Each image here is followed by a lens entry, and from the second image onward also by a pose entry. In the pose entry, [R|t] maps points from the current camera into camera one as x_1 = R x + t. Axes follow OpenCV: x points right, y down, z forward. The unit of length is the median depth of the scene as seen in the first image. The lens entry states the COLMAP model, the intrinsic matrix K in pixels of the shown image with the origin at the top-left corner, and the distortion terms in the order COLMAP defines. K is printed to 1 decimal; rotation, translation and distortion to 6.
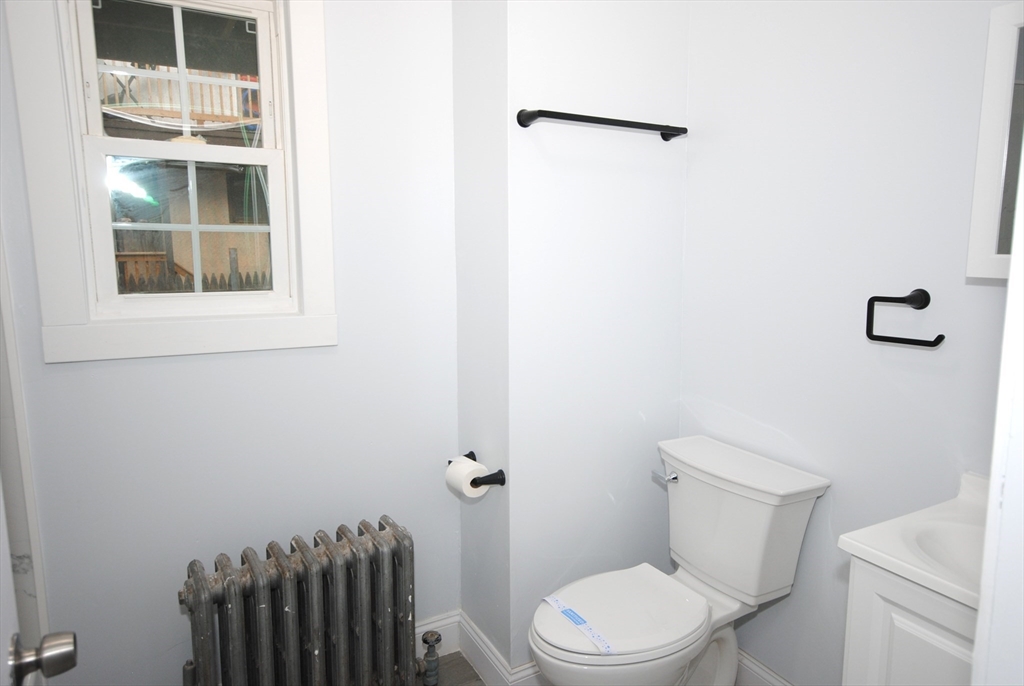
lens RADIAL K [[639.3, 0, 513.7], [0, 639.3, 343.4], [0, 0, 1]] dist [-0.005702, -0.000640]
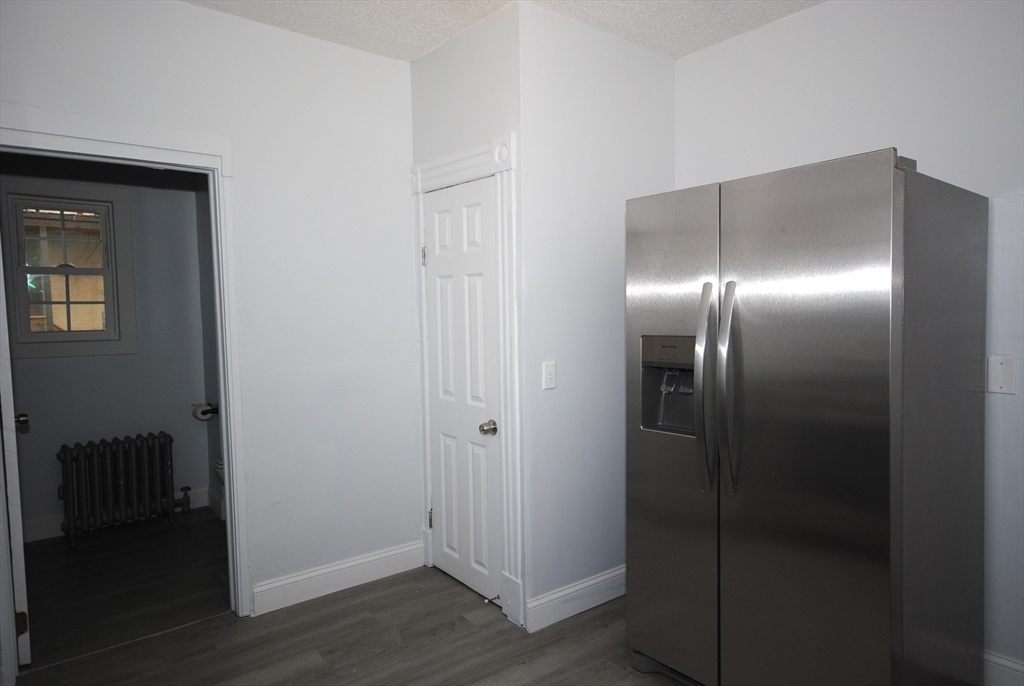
lens RADIAL K [[639.3, 0, 510.3], [0, 639.3, 341.6], [0, 0, 1]] dist [-0.005702, -0.000640]
pose [[0.989973, -0.019228, 0.139940, 0.703022], [0.033073, 0.994706, -0.097290, 0.235634], [-0.137328, 0.100943, 0.985369, -1.378720]]
